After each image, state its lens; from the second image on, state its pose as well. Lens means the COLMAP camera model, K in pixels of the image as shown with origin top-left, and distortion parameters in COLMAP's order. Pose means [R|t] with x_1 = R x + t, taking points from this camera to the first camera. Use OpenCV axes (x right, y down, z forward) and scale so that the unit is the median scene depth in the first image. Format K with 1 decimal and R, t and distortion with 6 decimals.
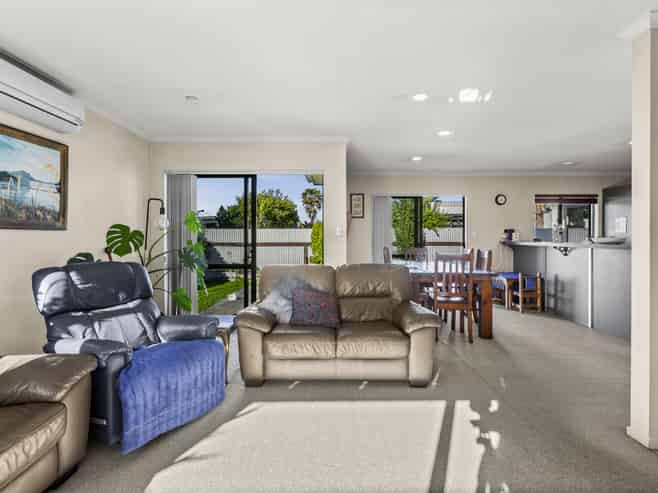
lens RADIAL K [[337.2, 0, 328.6], [0, 337.2, 241.6], [0, 0, 1]] dist [-0.002308, -0.000240]
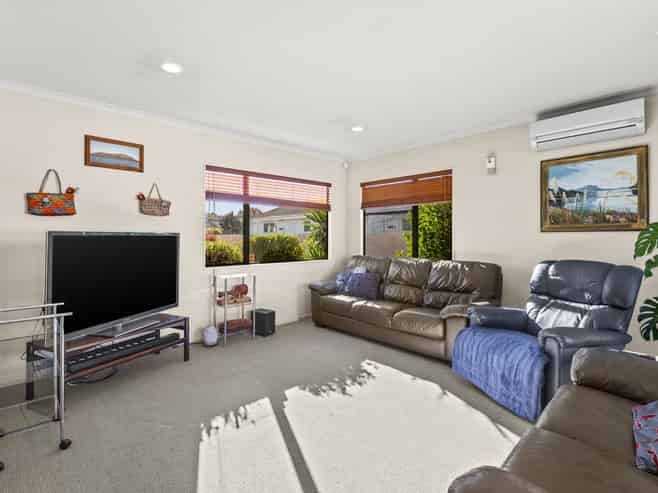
lens RADIAL K [[337.2, 0, 328.1], [0, 337.2, 242.3], [0, 0, 1]] dist [-0.002308, -0.000240]
pose [[-0.732743, 0.006609, -0.680474, 0.656141], [-0.011251, 0.999698, 0.021825, -0.012069], [0.680413, 0.023648, -0.732447, 1.233995]]
